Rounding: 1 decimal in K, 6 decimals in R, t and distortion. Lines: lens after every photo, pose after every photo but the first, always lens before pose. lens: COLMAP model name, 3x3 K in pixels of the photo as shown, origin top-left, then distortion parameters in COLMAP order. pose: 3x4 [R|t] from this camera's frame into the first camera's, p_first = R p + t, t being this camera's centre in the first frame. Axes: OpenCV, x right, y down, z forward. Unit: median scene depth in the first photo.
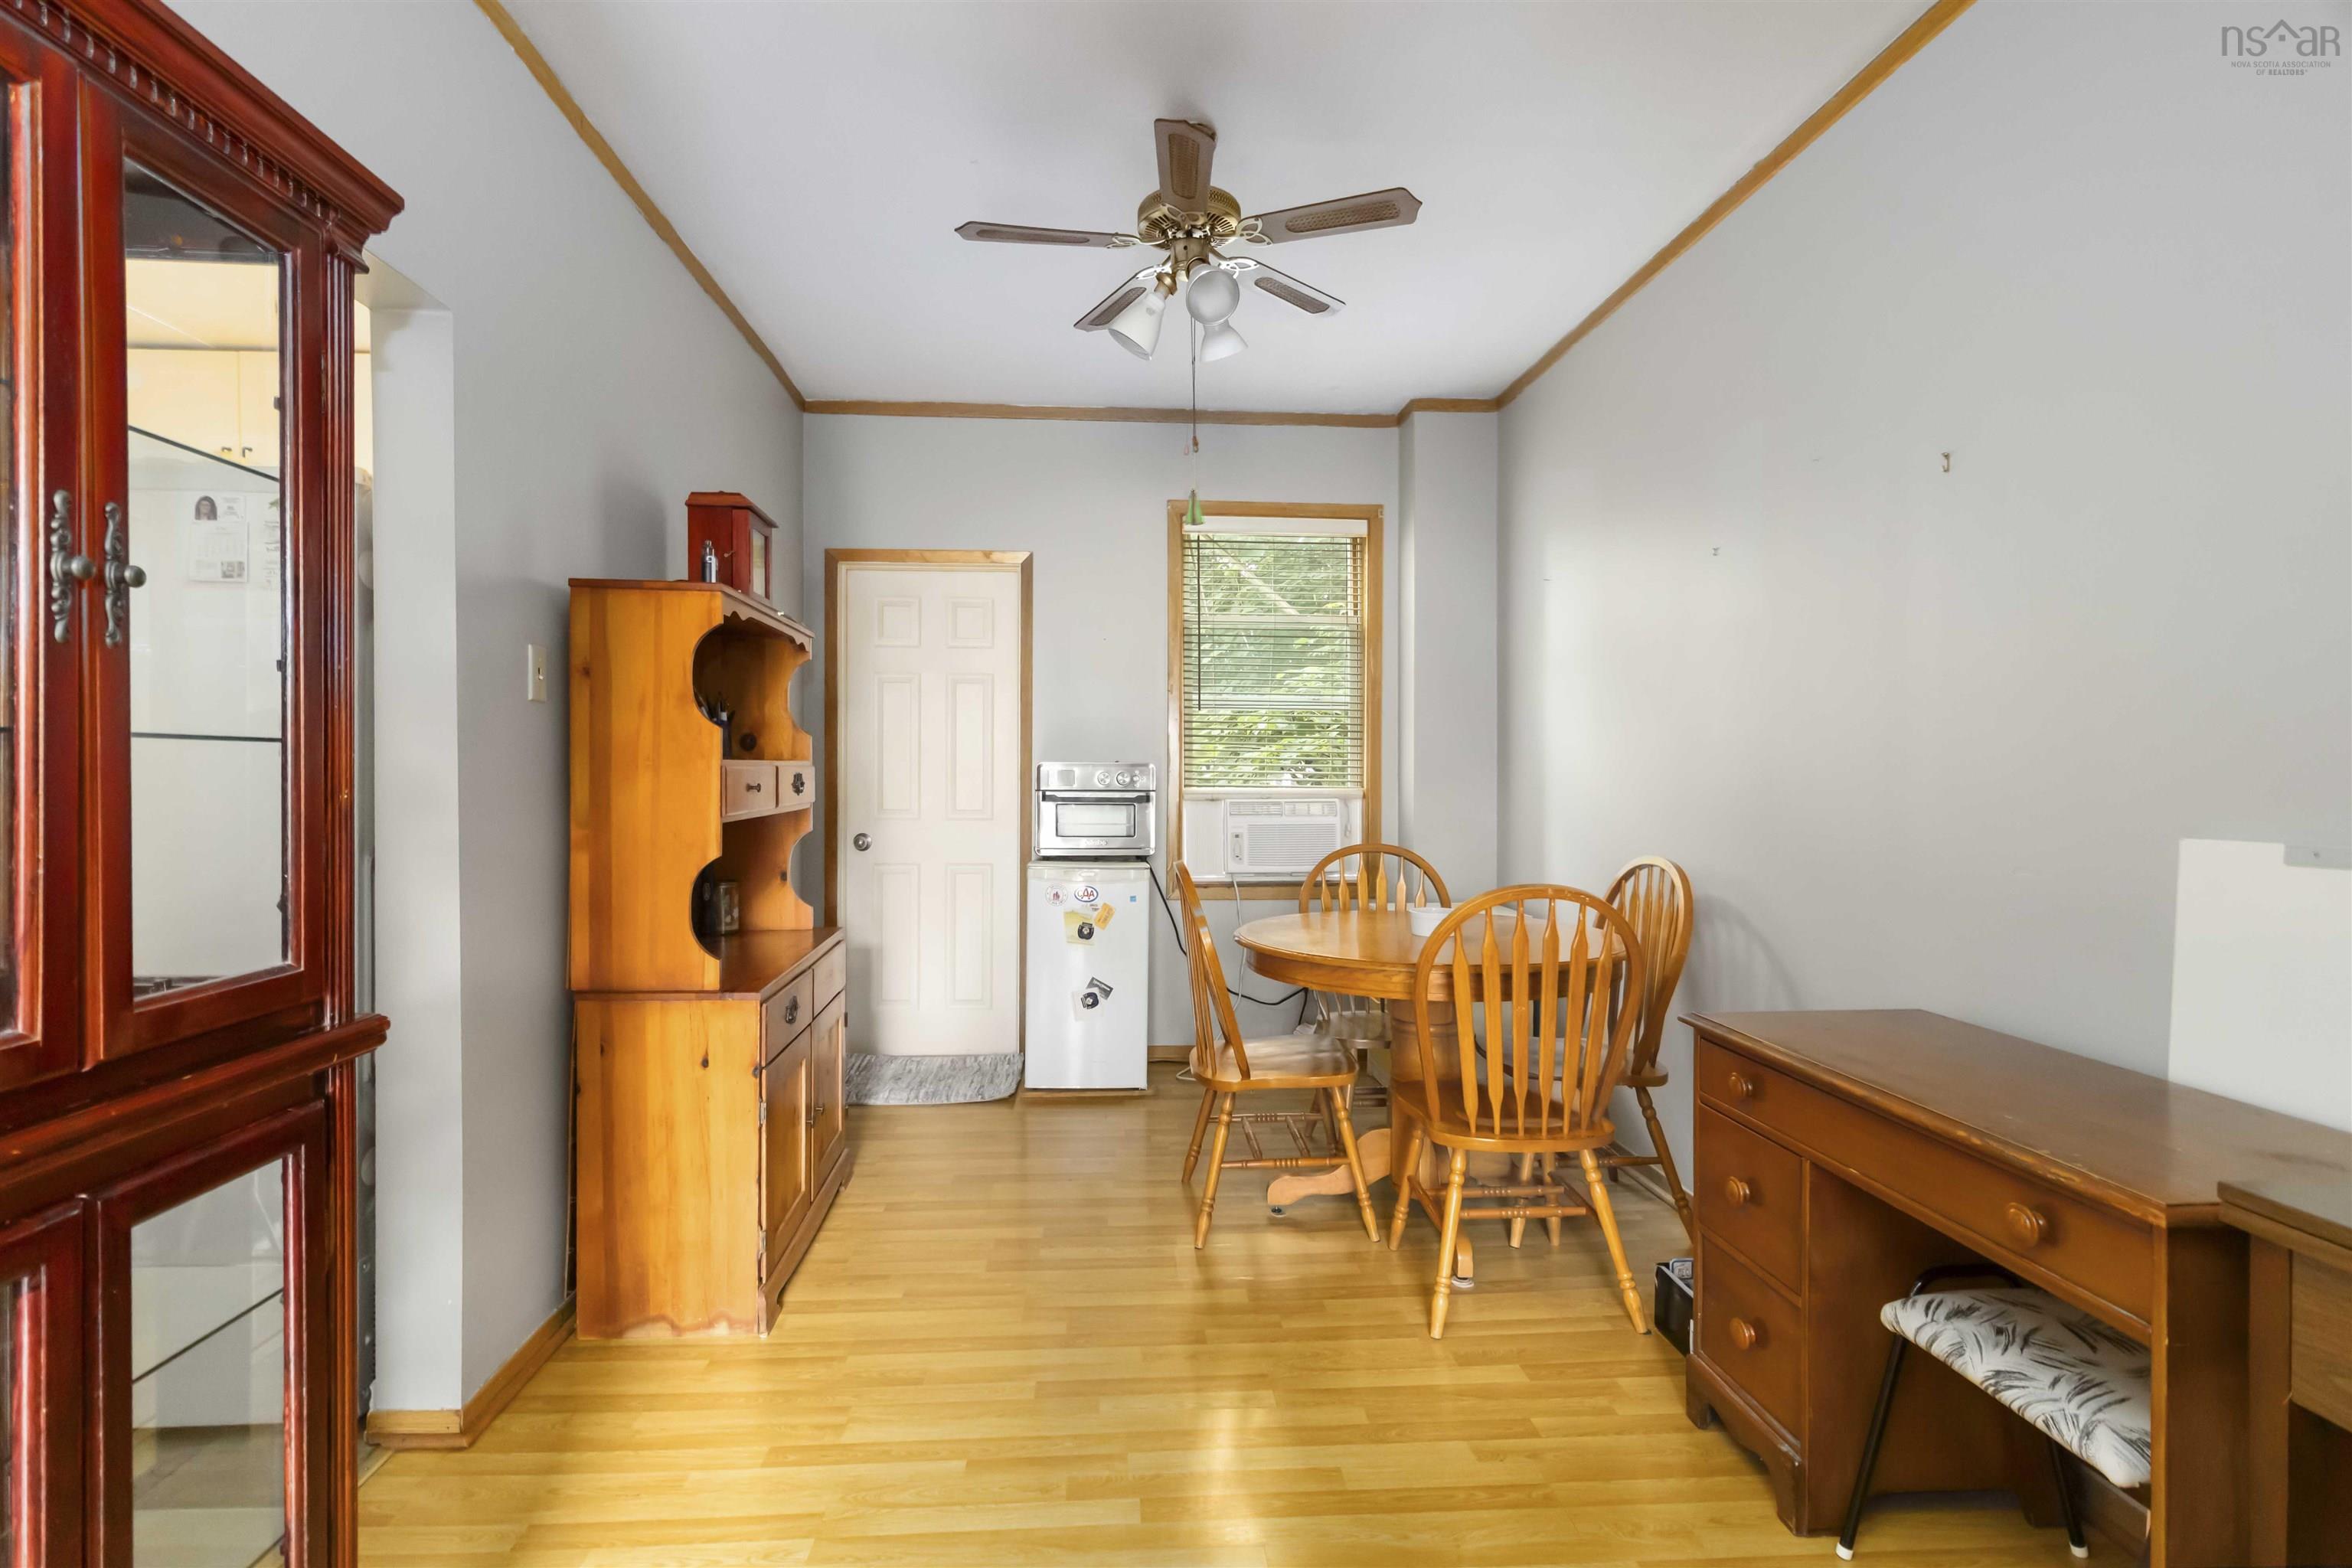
lens RADIAL K [[1106.8, 0, 1168.4], [0, 1106.8, 790.7], [0, 0, 1]] dist [0.001460, 0.000141]
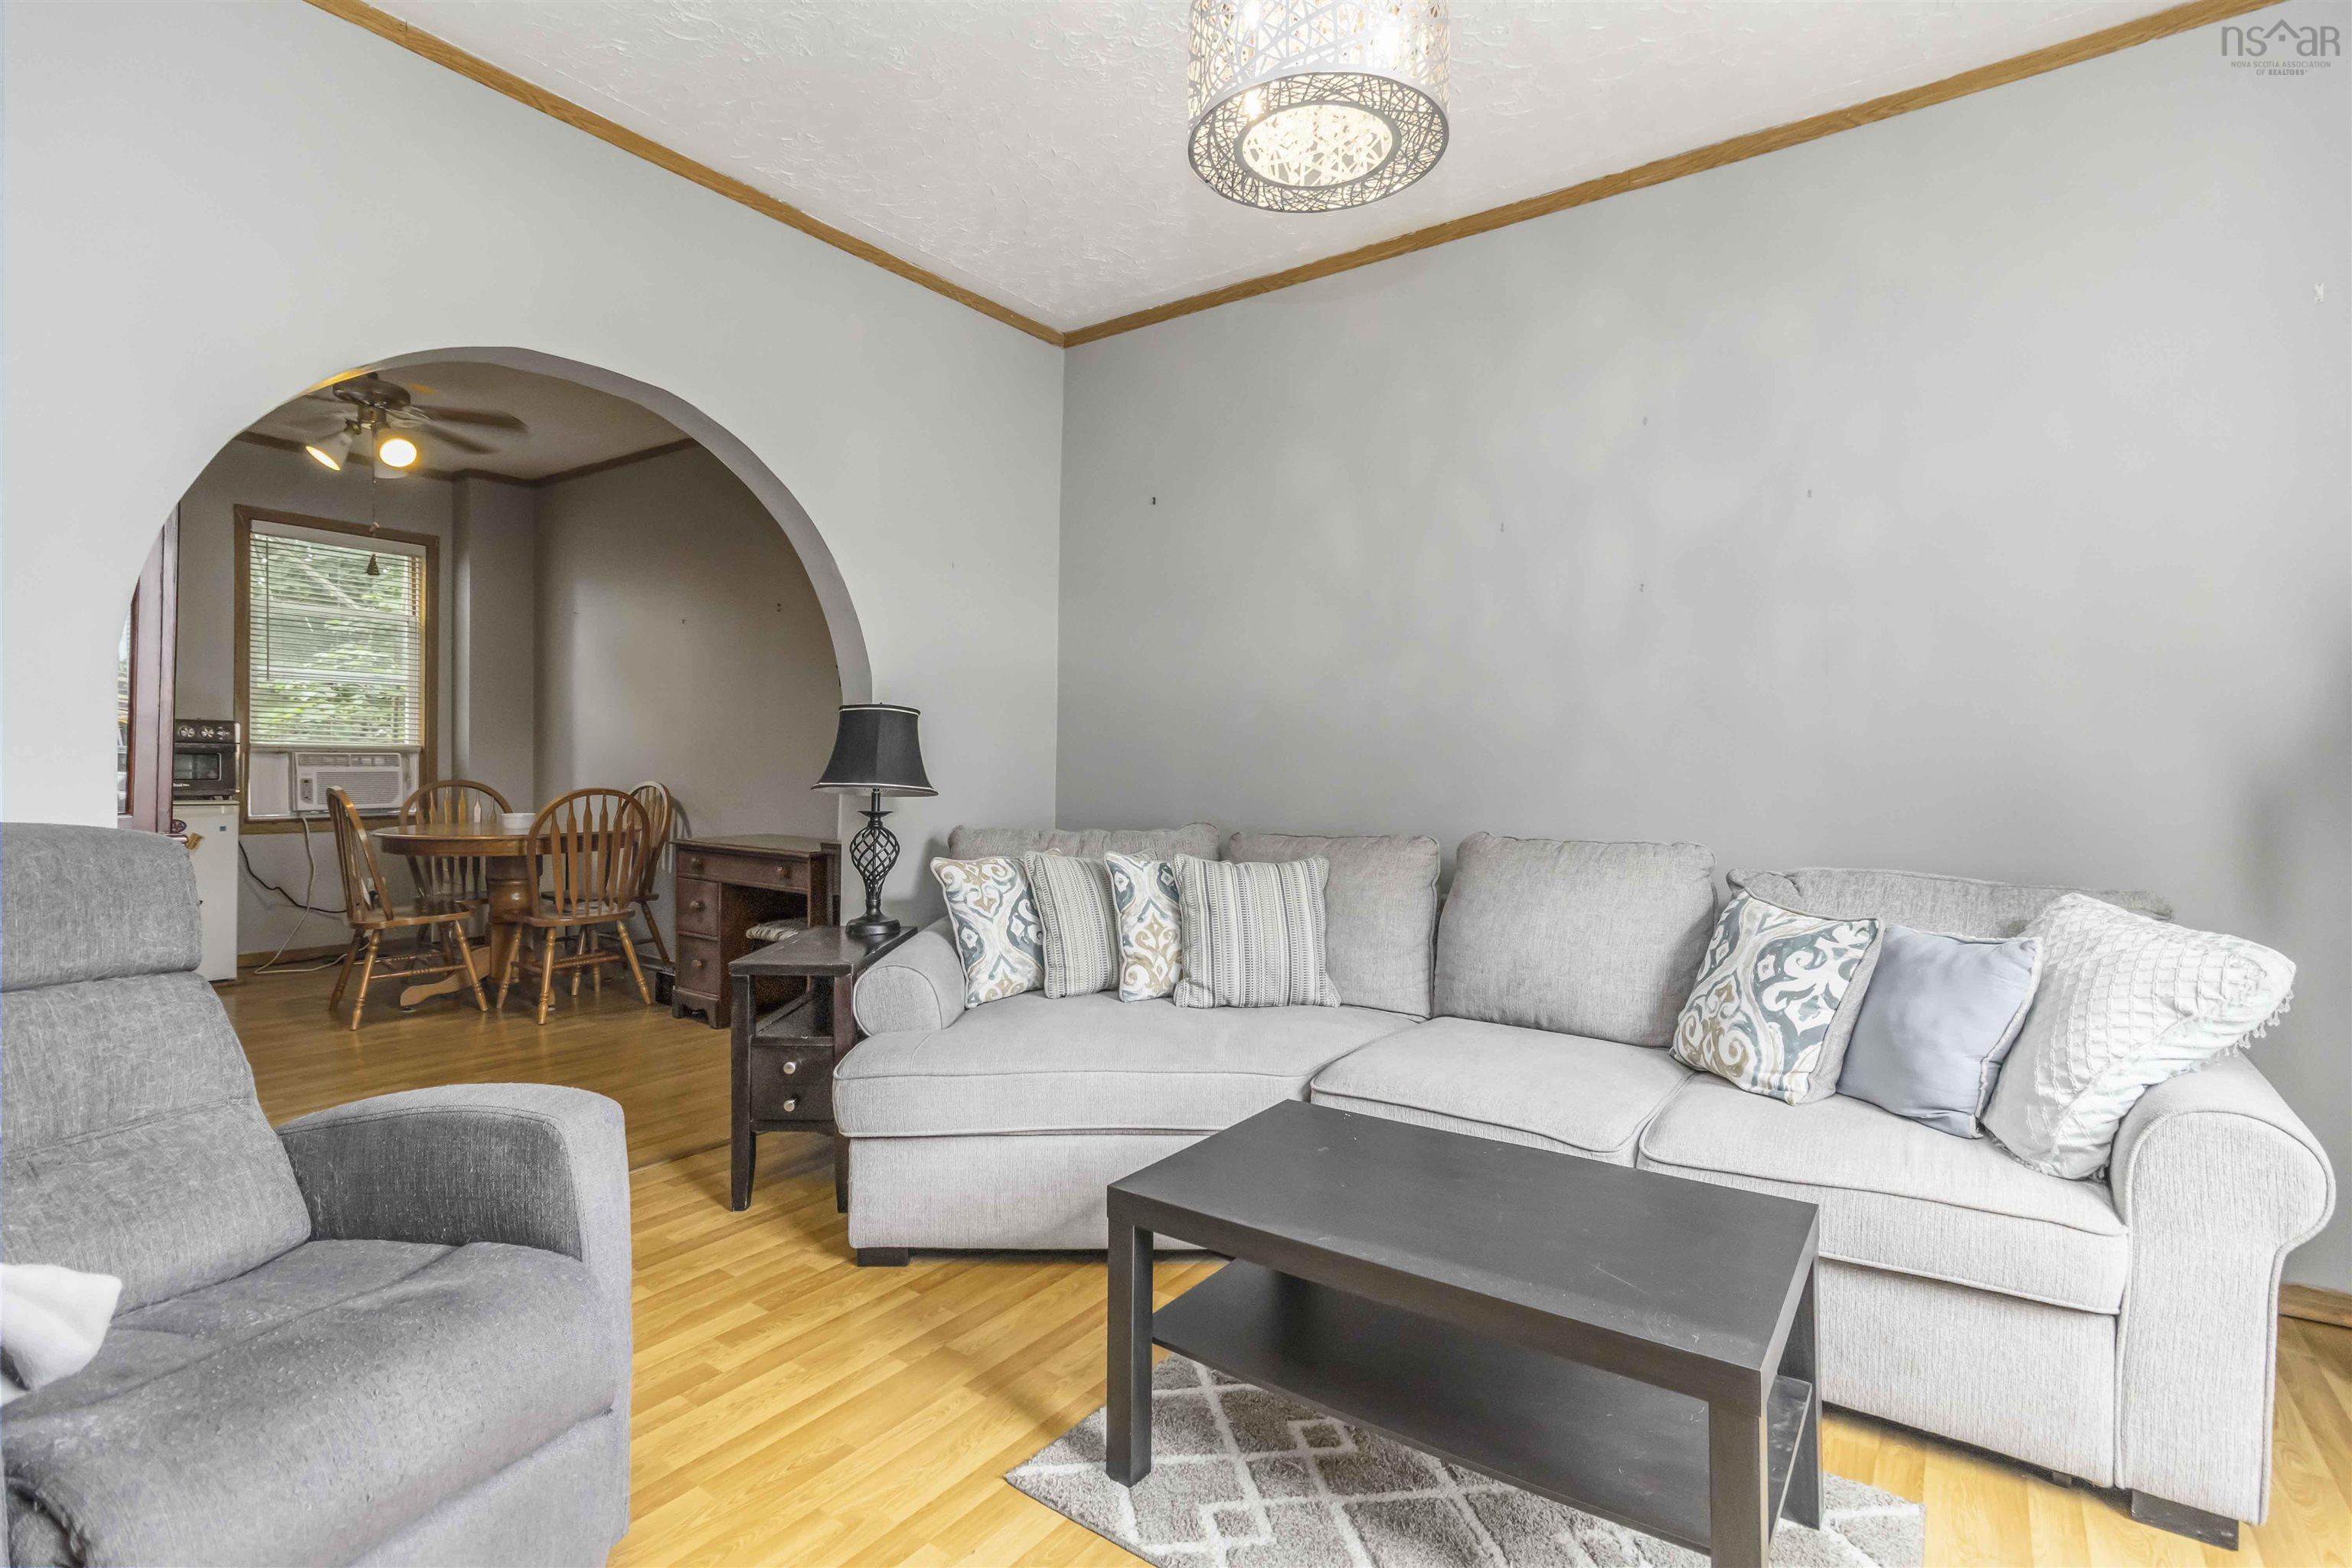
lens RADIAL K [[1106.8, 0, 1179.9], [0, 1106.8, 764.7], [0, 0, 1]] dist [0.001460, 0.000141]
pose [[0.629323, 0.002457, 0.777140, -0.327206], [-0.000198, 0.999995, -0.003001, 0.028754], [-0.777144, 0.001735, 0.629321, -0.631273]]
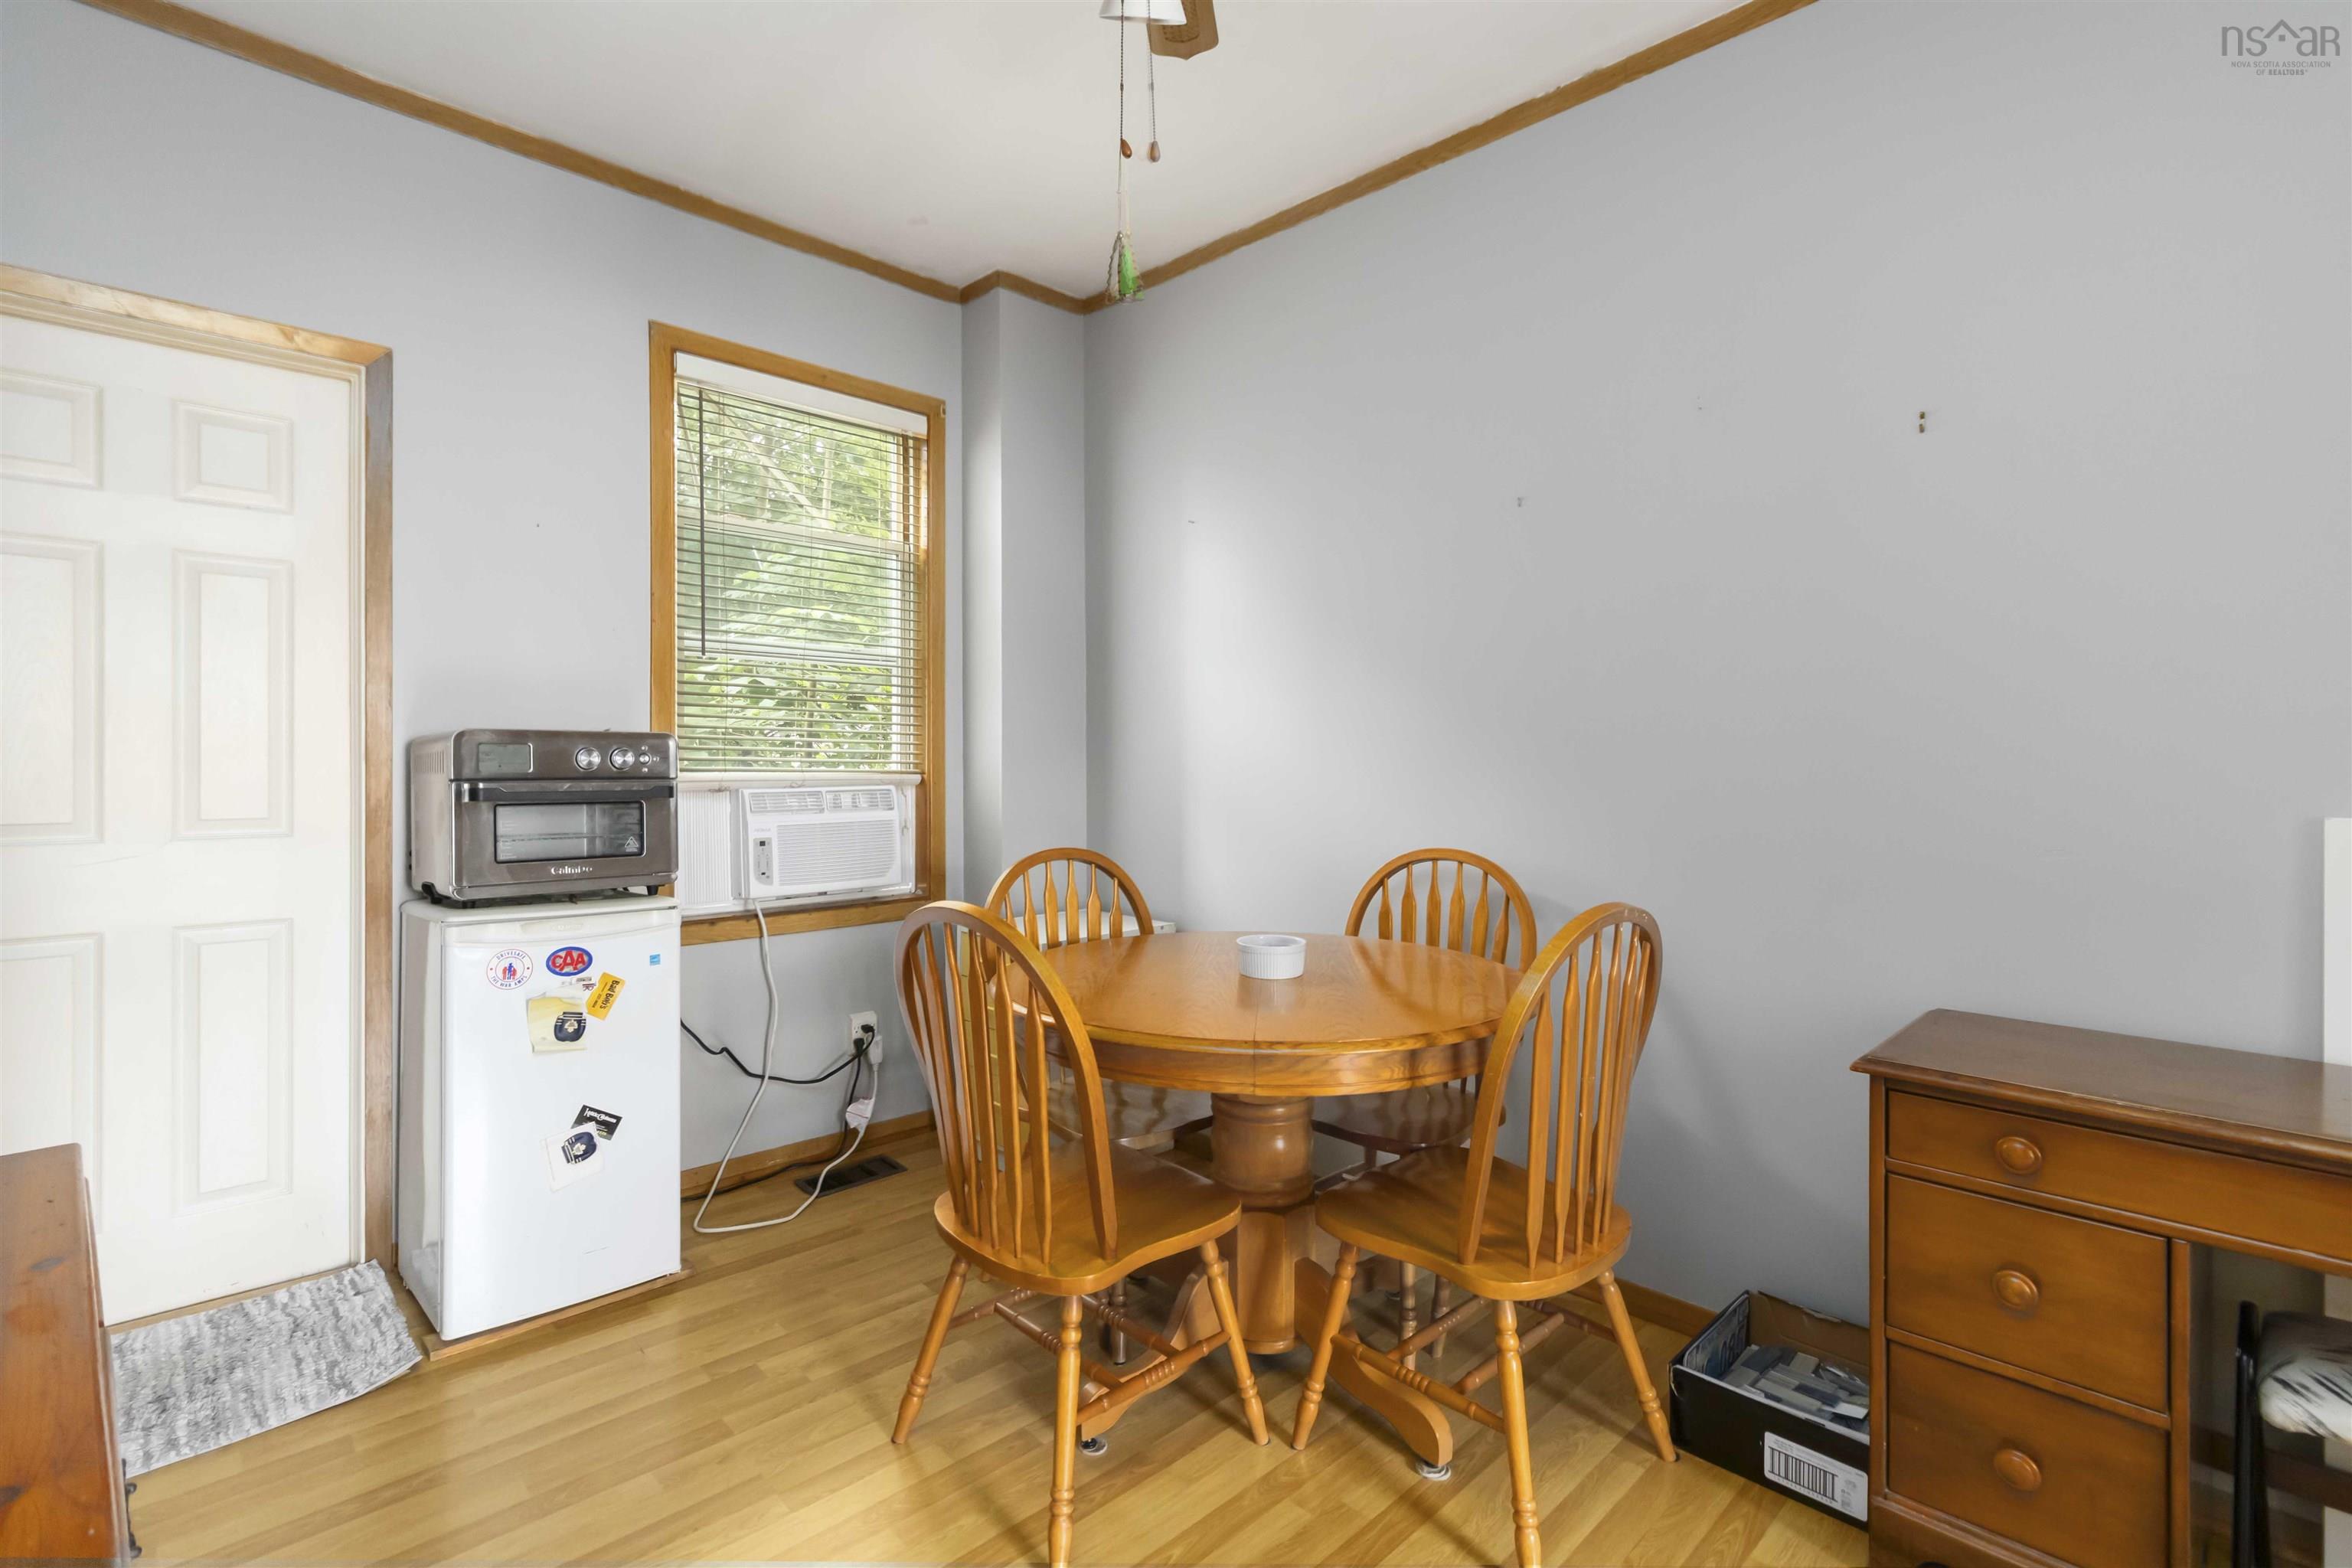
lens RADIAL K [[1106.8, 0, 1172.8], [0, 1106.8, 751.8], [0, 0, 1]] dist [0.001460, 0.000141]
pose [[0.763122, 0.001885, 0.646252, -0.206626], [0.009010, 0.999868, -0.013556, -0.004036], [-0.646192, 0.016168, 0.763004, 0.363297]]
